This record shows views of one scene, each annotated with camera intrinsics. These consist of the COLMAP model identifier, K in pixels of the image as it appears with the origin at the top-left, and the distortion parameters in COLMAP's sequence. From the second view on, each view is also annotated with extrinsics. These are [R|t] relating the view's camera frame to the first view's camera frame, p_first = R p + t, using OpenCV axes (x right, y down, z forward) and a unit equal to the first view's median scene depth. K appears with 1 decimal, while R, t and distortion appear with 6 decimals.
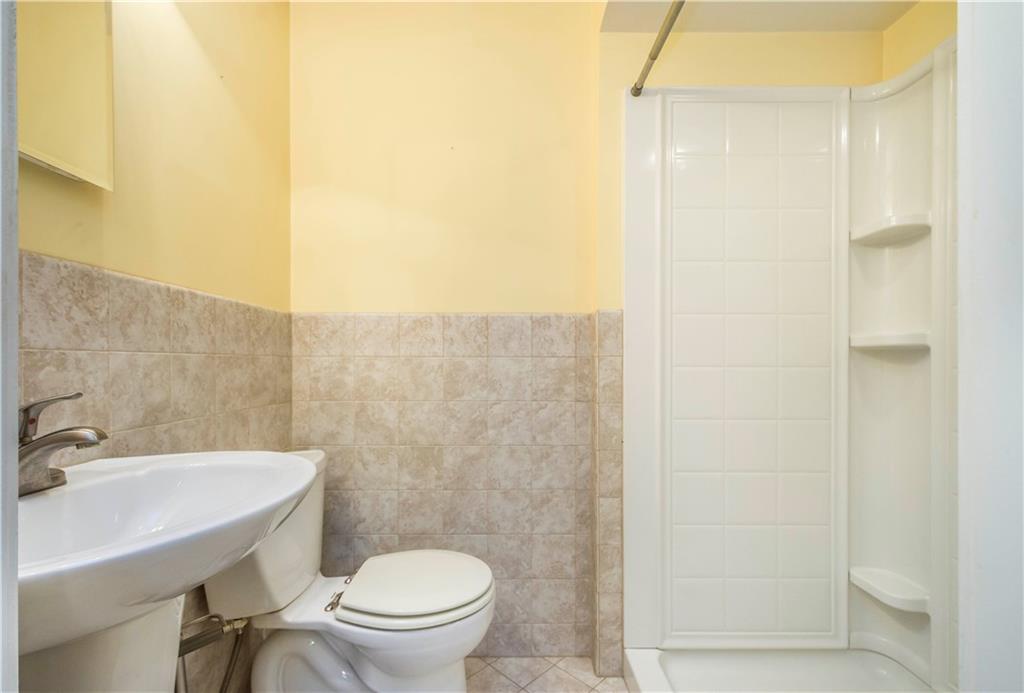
lens RADIAL K [[451.4, 0, 511.4], [0, 451.4, 352.9], [0, 0, 1]] dist [0.000526, 0.000012]
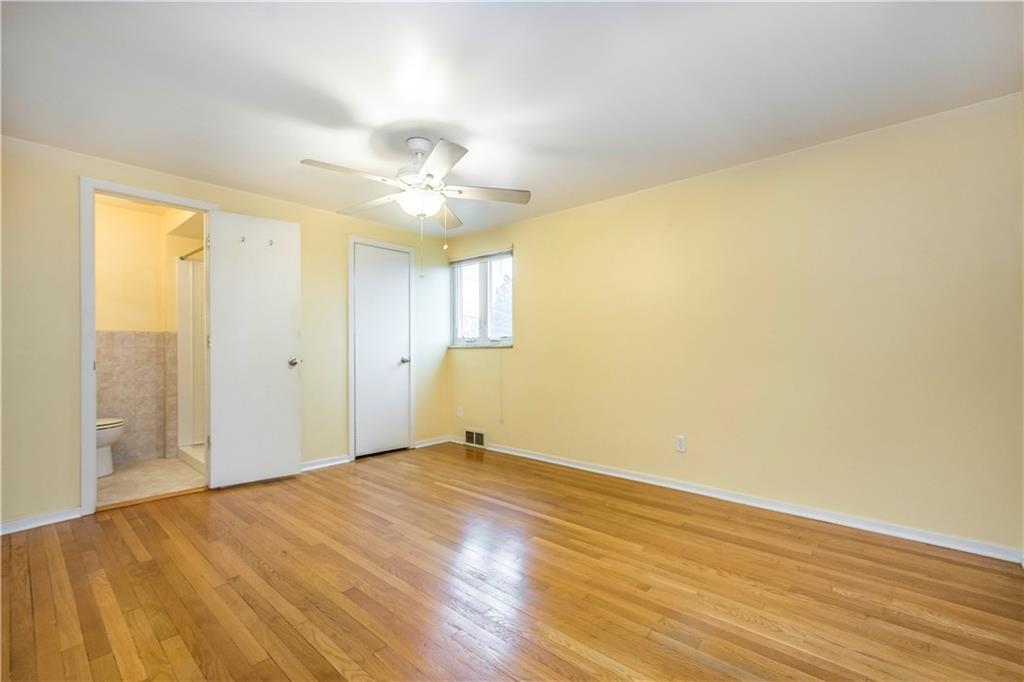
lens RADIAL K [[447.0, 0, 515.3], [0, 447.0, 345.3], [0, 0, 1]] dist [0.002955, 0.000293]
pose [[0.681492, -0.001995, 0.731823, -0.355251], [-0.000259, 0.999996, 0.002967, -0.014281], [-0.731826, -0.002212, 0.681488, -2.395143]]
